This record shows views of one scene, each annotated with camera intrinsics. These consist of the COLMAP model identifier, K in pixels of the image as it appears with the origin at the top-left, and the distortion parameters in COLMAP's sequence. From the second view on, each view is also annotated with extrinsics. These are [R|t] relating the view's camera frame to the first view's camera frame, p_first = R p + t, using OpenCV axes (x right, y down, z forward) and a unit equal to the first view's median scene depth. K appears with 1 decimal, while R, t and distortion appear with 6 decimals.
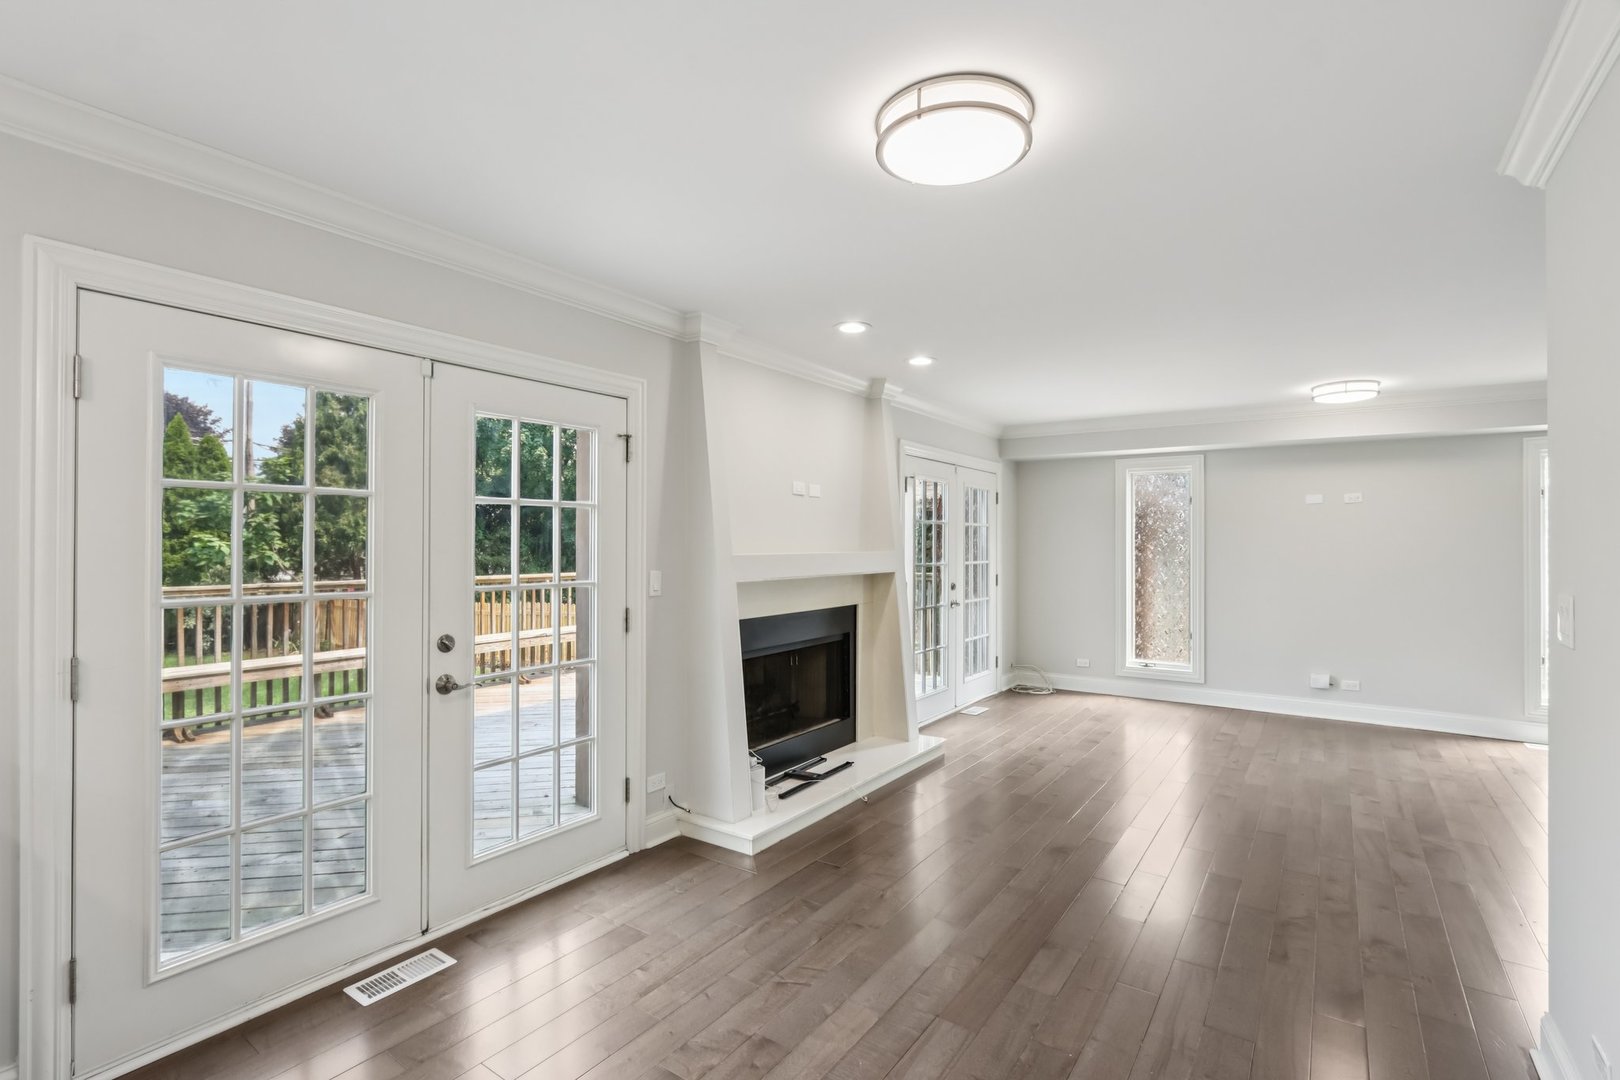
lens RADIAL K [[752.4, 0, 810.5], [0, 752.4, 538.7], [0, 0, 1]] dist [-0.000416, -0.000013]
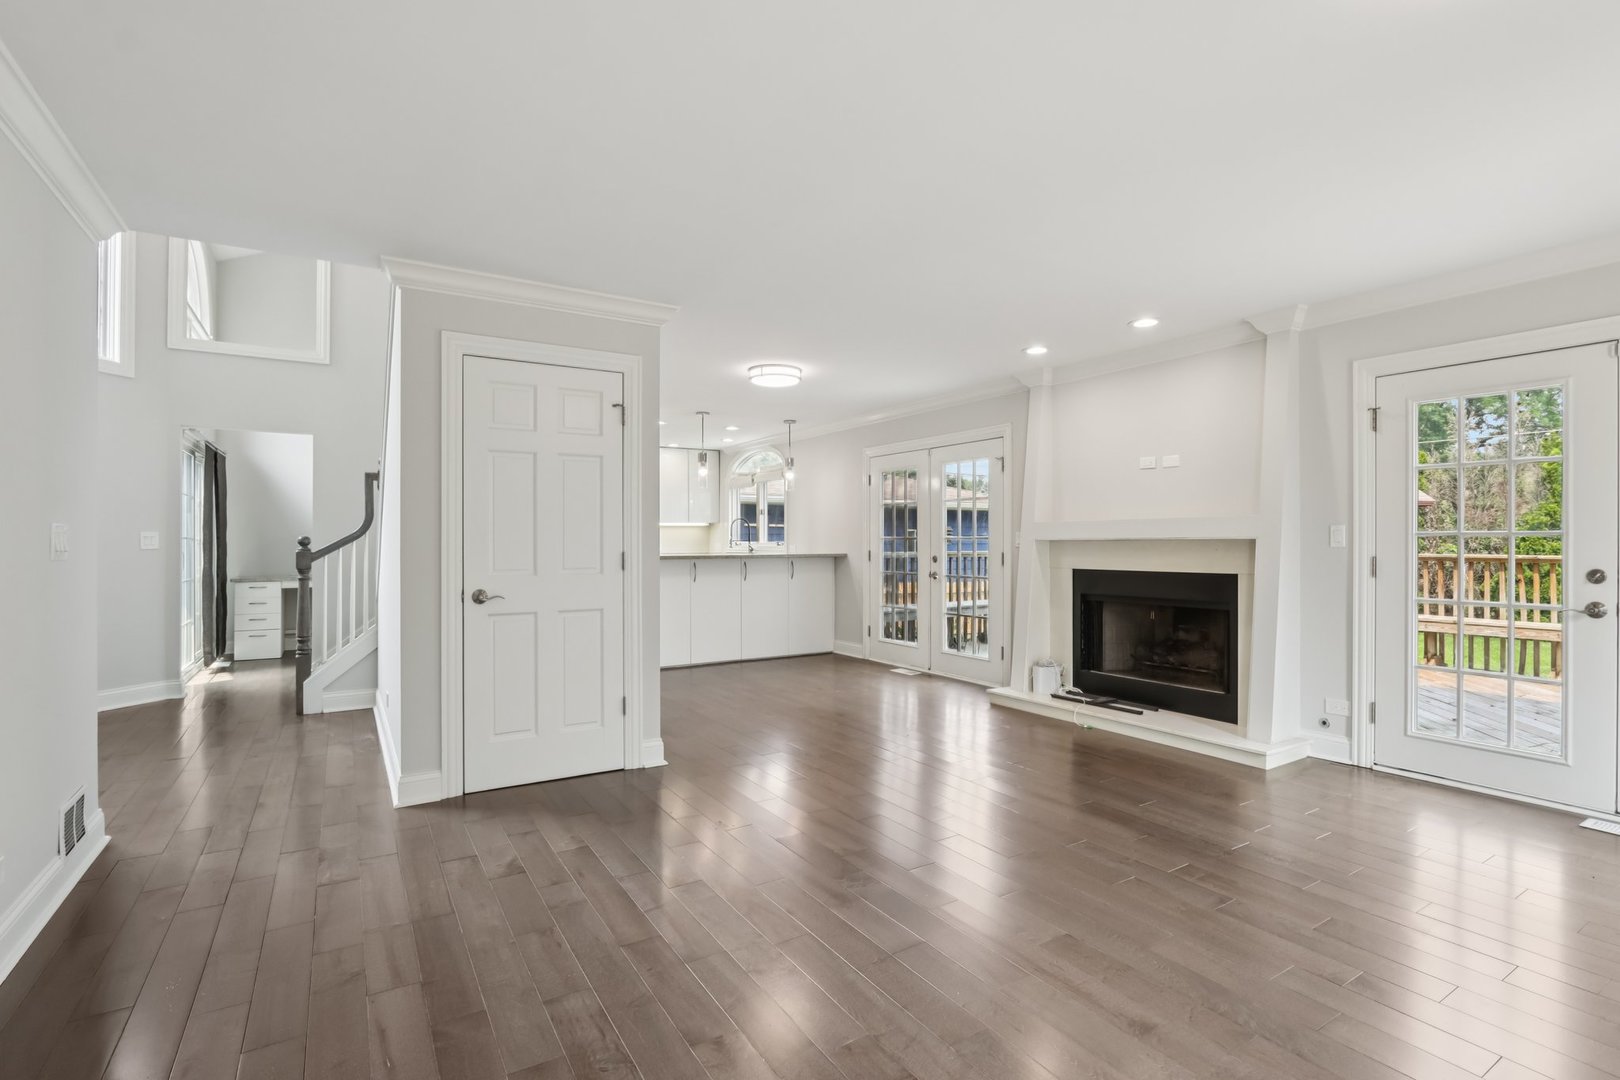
lens RADIAL K [[752.4, 0, 809.9], [0, 752.4, 540.9], [0, 0, 1]] dist [-0.000416, -0.000013]
pose [[-0.388939, -0.005142, -0.921249, 1.185383], [-0.000200, 0.999985, -0.005497, 0.056193], [0.921264, -0.001954, -0.388934, 0.942082]]
